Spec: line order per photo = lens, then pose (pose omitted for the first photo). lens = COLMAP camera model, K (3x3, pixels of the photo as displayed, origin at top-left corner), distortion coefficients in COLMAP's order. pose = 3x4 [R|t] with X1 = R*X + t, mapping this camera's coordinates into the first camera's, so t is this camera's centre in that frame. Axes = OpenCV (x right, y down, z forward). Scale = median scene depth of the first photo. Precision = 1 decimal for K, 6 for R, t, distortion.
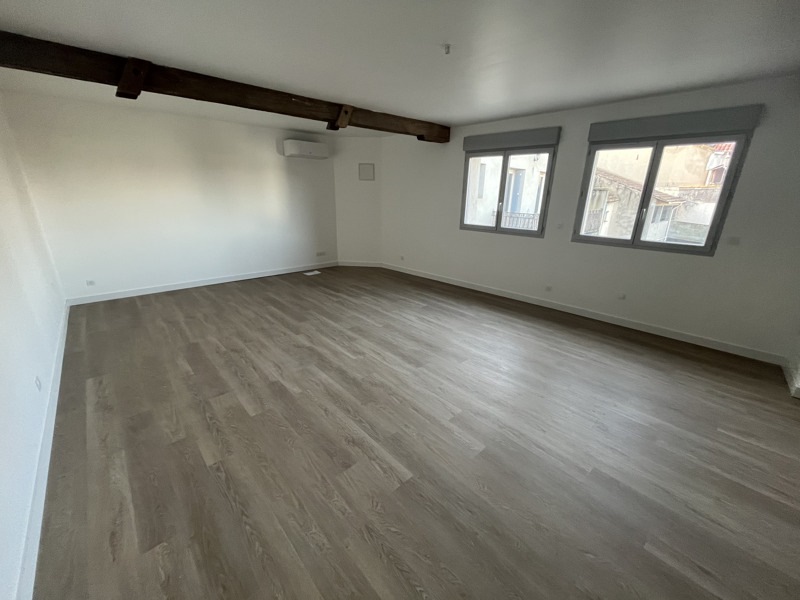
lens RADIAL K [[323.4, 0, 400.0], [0, 323.4, 300.5], [0, 0, 1]] dist [-0.003366, 0.000143]
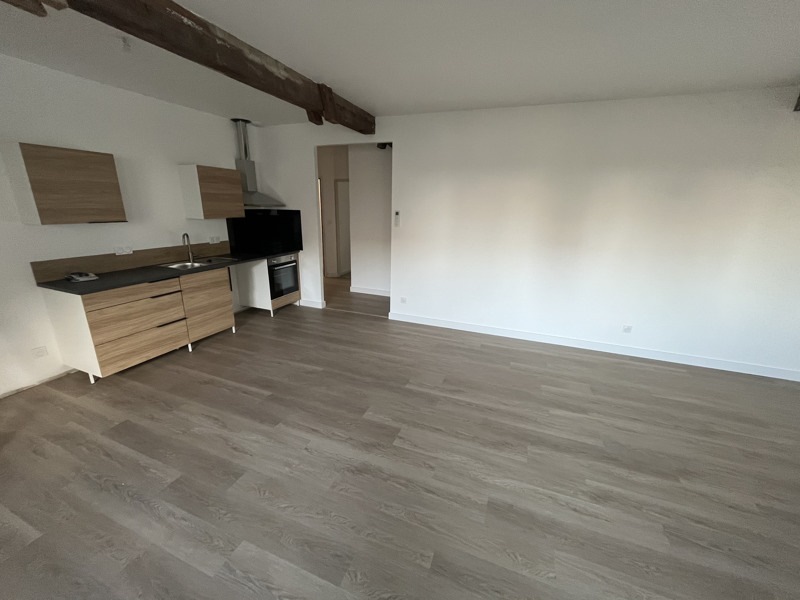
lens RADIAL K [[323.4, 0, 400.2], [0, 323.4, 300.2], [0, 0, 1]] dist [-0.003366, 0.000143]
pose [[-0.898839, 0.087276, -0.429501, 0.485763], [-0.175430, 0.826399, 0.535060, -0.436140], [0.401637, 0.556280, -0.727489, 1.337246]]
